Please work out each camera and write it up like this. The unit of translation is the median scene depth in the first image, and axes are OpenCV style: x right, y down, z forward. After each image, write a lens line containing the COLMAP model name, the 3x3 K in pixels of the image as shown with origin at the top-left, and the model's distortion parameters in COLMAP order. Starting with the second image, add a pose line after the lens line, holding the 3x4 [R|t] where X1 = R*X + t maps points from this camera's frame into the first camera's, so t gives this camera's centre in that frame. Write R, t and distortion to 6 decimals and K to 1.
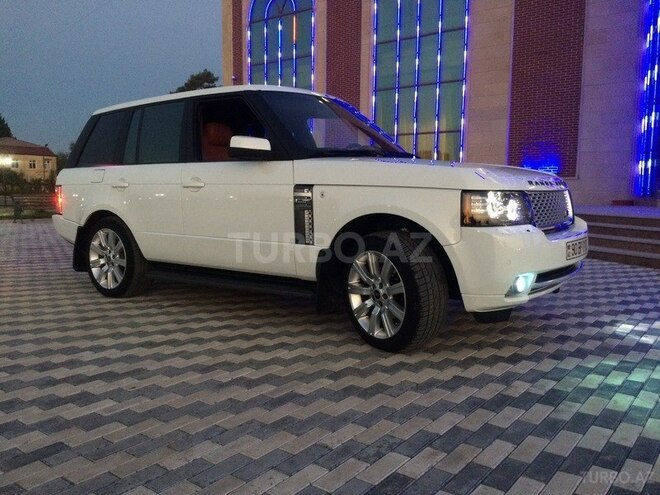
lens RADIAL K [[560.8, 0, 329.5], [0, 560.8, 245.1], [0, 0, 1]] dist [0.053432, -0.072340]
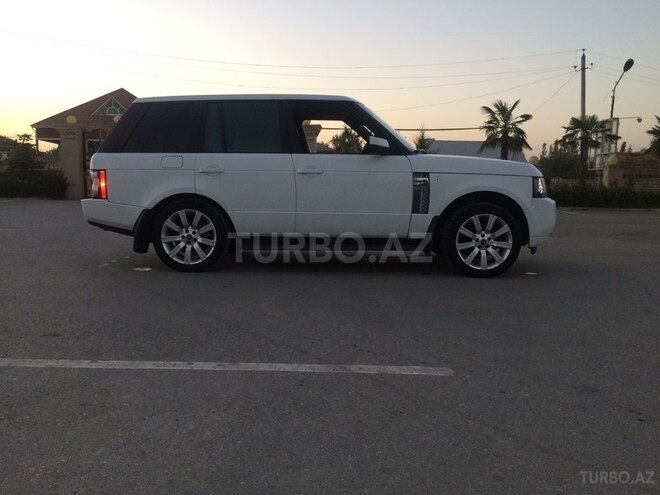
lens RADIAL K [[560.8, 0, 329.7], [0, 560.8, 248.3], [0, 0, 1]] dist [0.053432, -0.072340]
pose [[0.803711, -0.057216, 0.592263, -1.102636], [0.050477, 0.998334, 0.027947, 0.036250], [-0.592875, 0.007434, 0.805260, -0.038678]]
